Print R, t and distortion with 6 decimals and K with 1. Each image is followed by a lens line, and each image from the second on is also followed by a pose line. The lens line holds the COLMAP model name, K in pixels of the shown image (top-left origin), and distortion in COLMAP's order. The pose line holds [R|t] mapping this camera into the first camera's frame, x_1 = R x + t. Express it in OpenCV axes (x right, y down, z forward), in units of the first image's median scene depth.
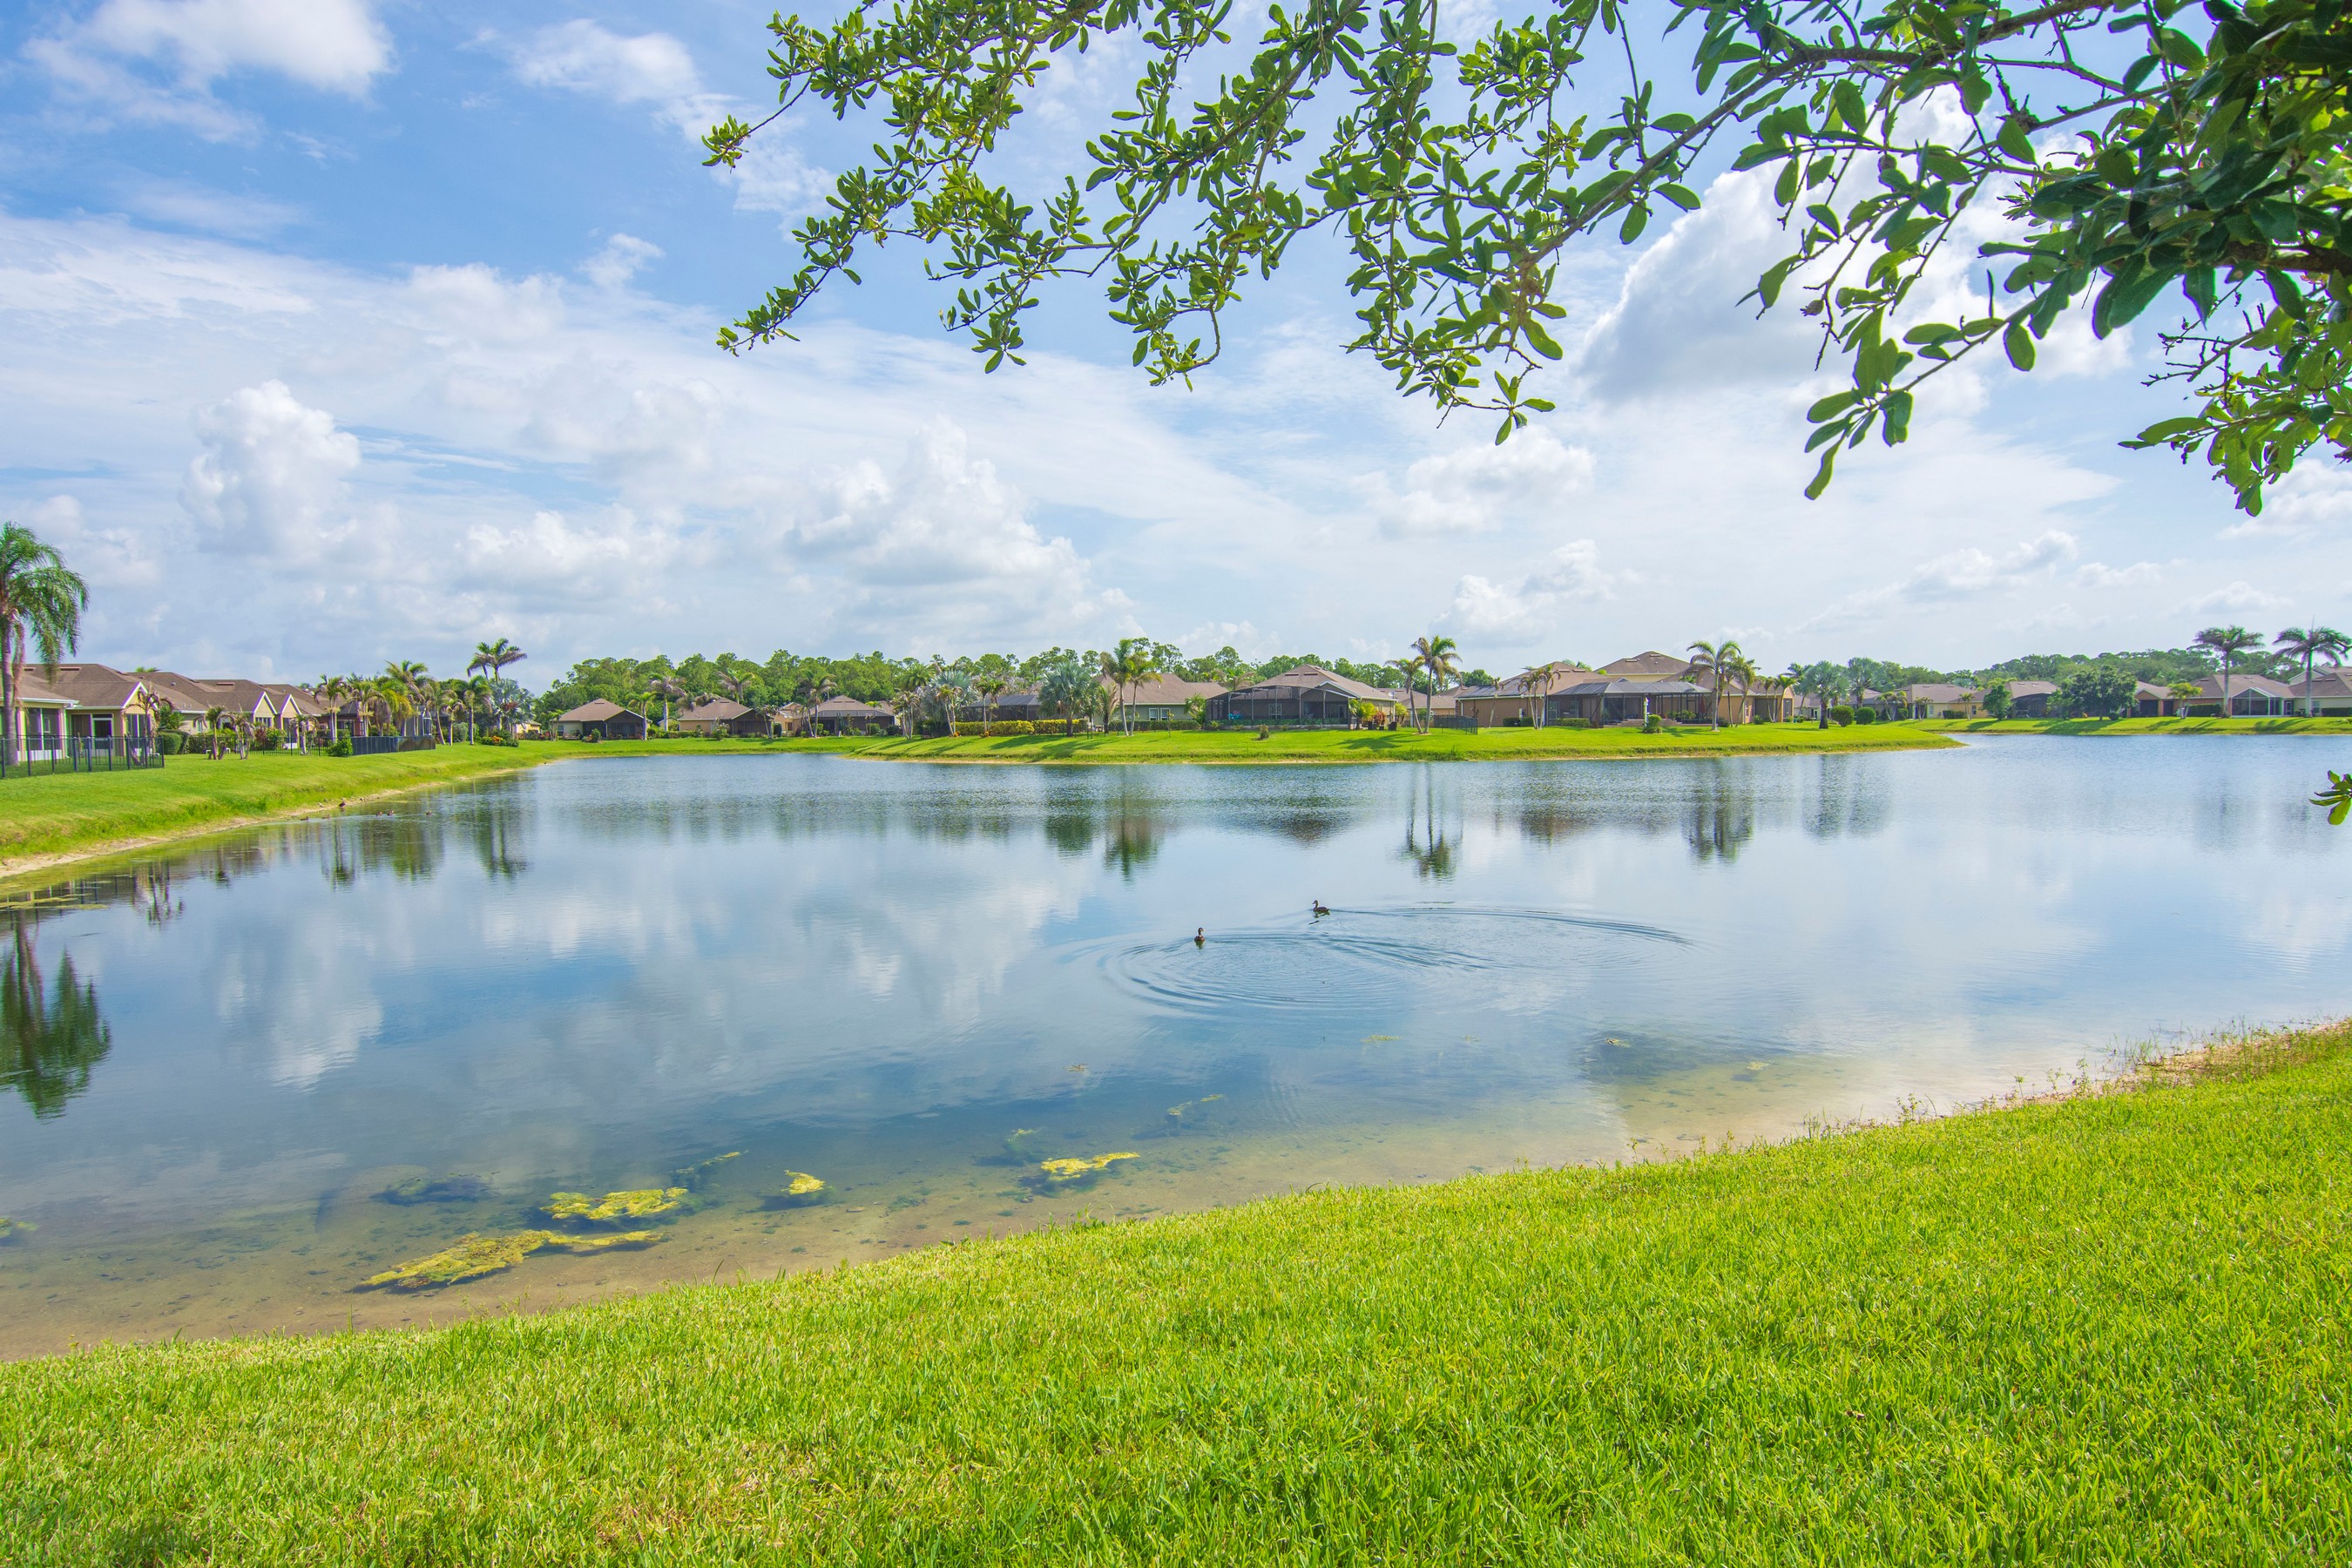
lens RADIAL K [[1391.1, 0, 1174.4], [0, 1391.1, 804.1], [0, 0, 1]] dist [-0.000671, -0.017501]
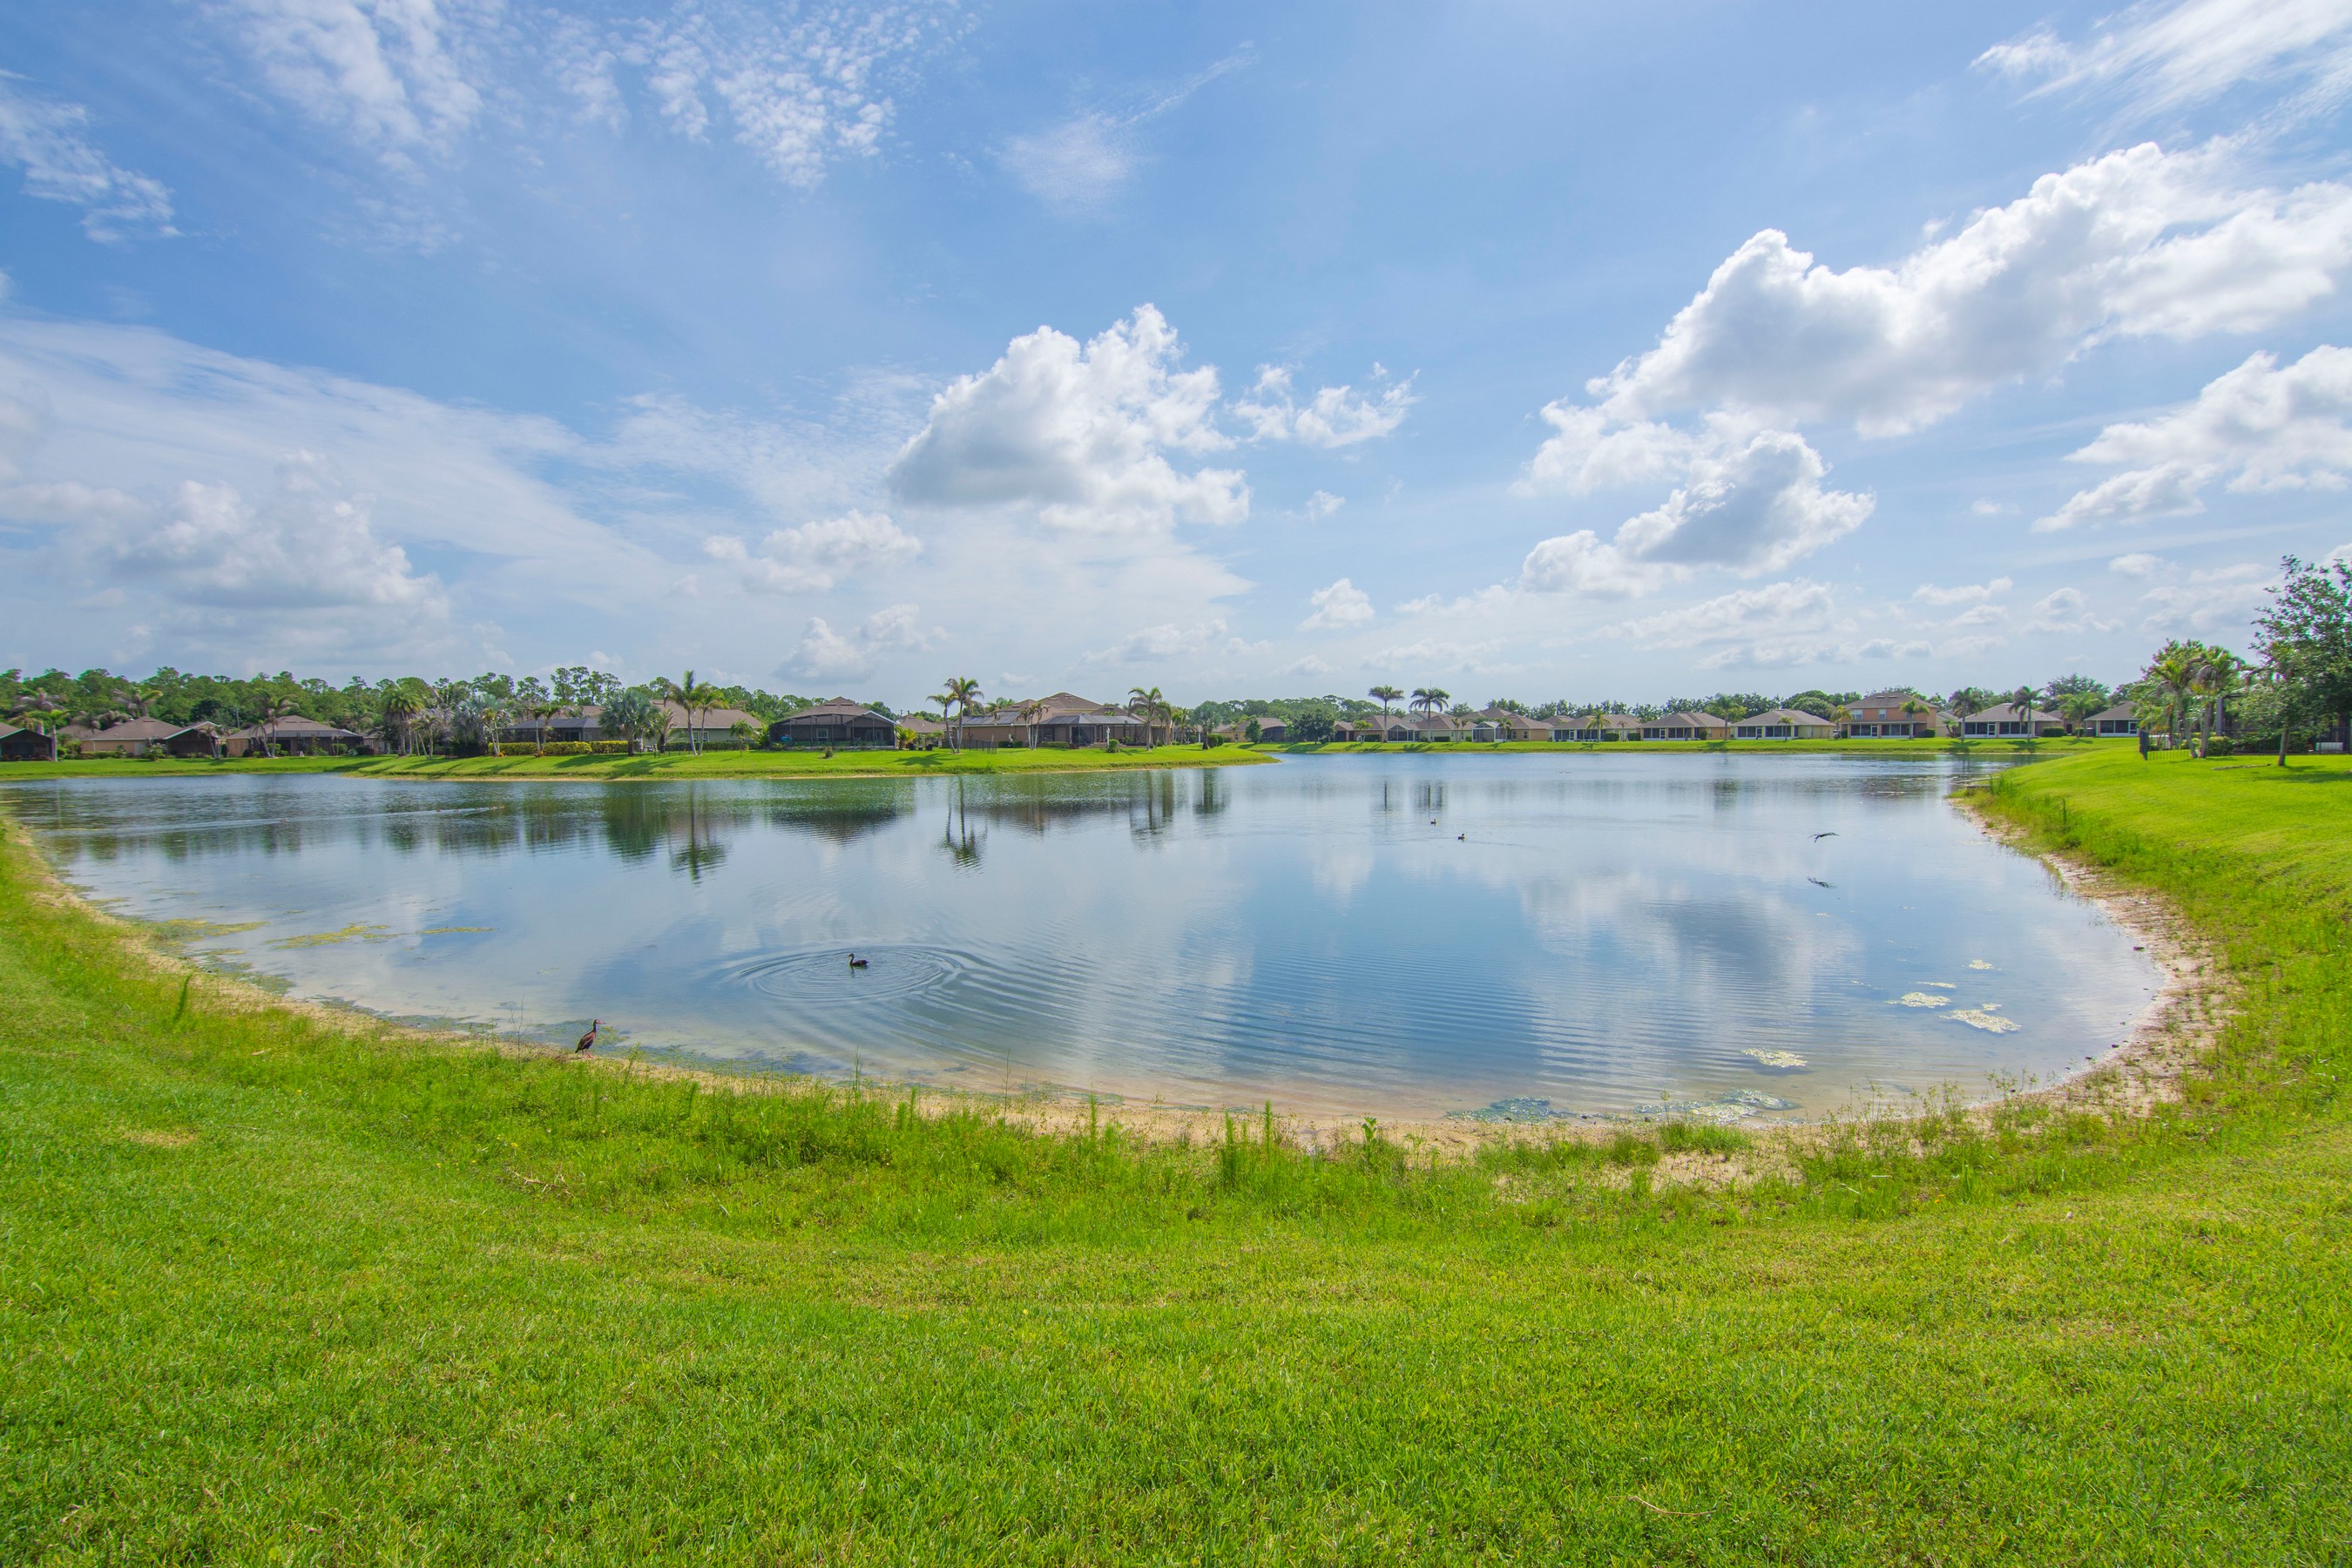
lens RADIAL K [[1129.8, 0, 1121.2], [0, 1129.8, 807.7], [0, 0, 1]] dist [-0.020189, -0.002029]
pose [[0.877630, -0.023428, 0.478766, -0.164422], [0.024364, 0.999694, 0.004258, -0.000584], [-0.478719, 0.007928, 0.877932, 0.005156]]
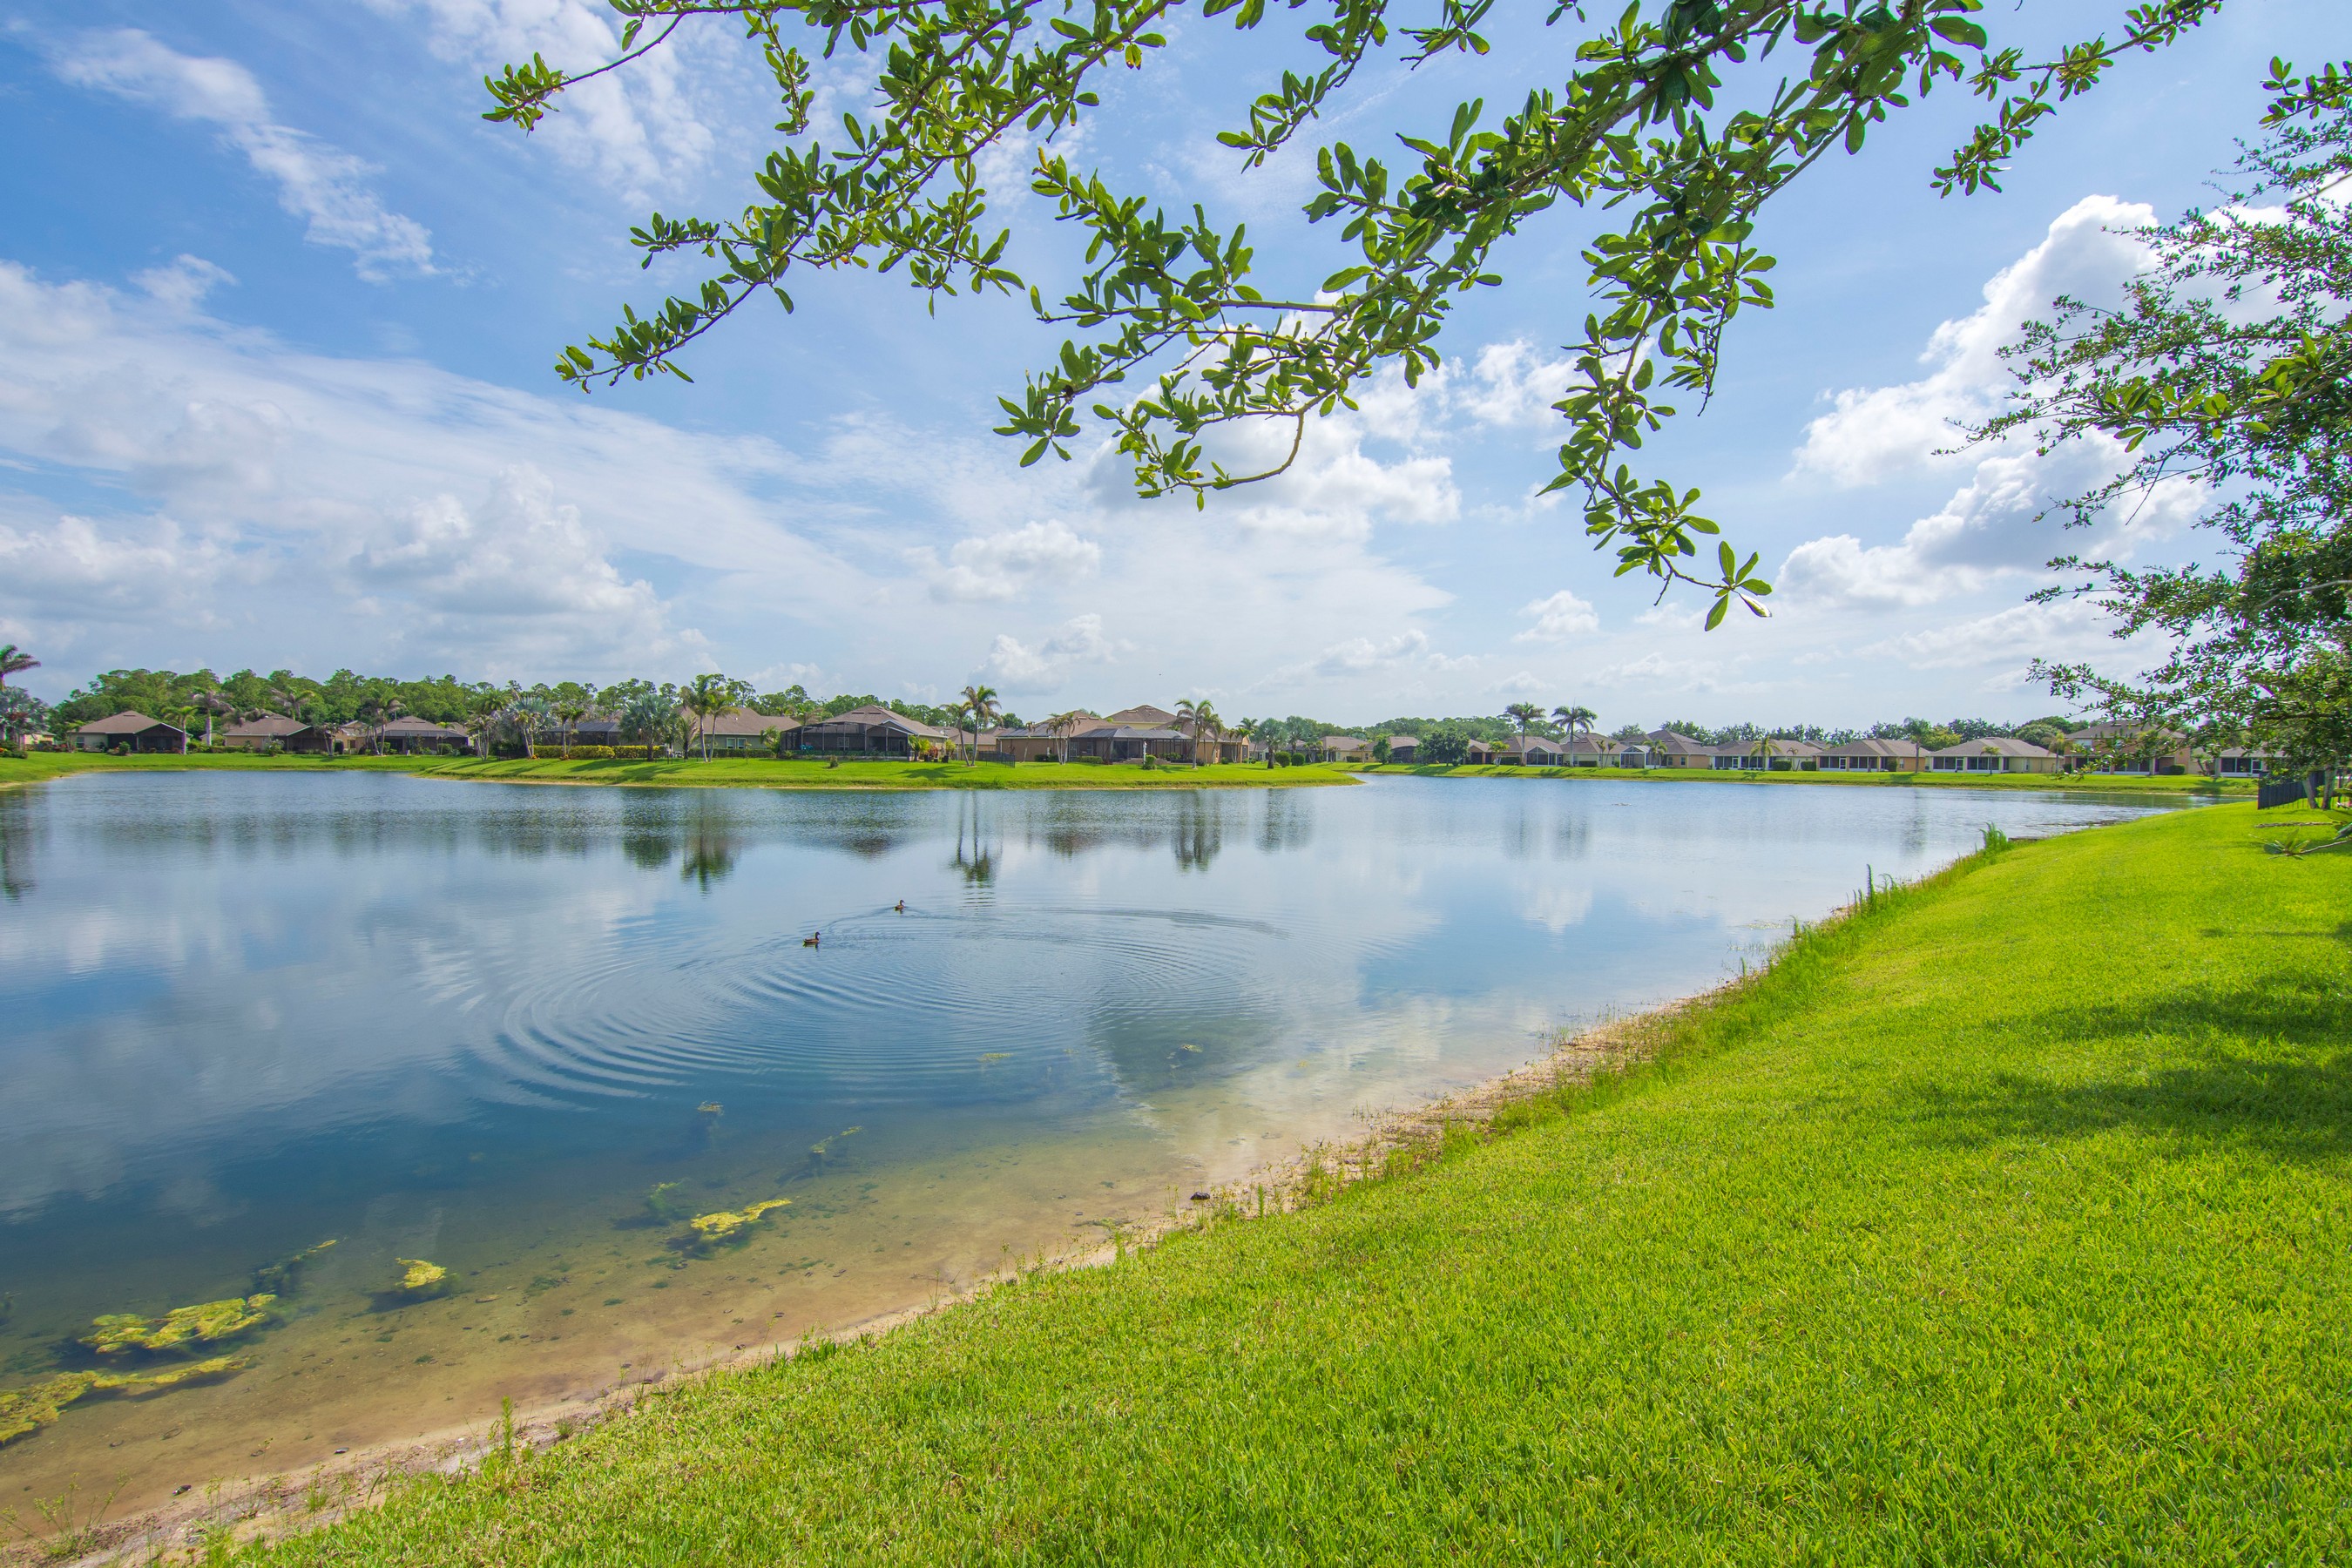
lens RADIAL K [[1146.7, 0, 1166.8], [0, 1146.7, 799.5], [0, 0, 1]] dist [-0.016723, -0.006240]
pose [[0.937671, 0.011970, 0.347318, -0.005200], [-0.005417, 0.999789, -0.019832, -0.002598], [-0.347482, 0.016715, 0.937538, 0.008662]]
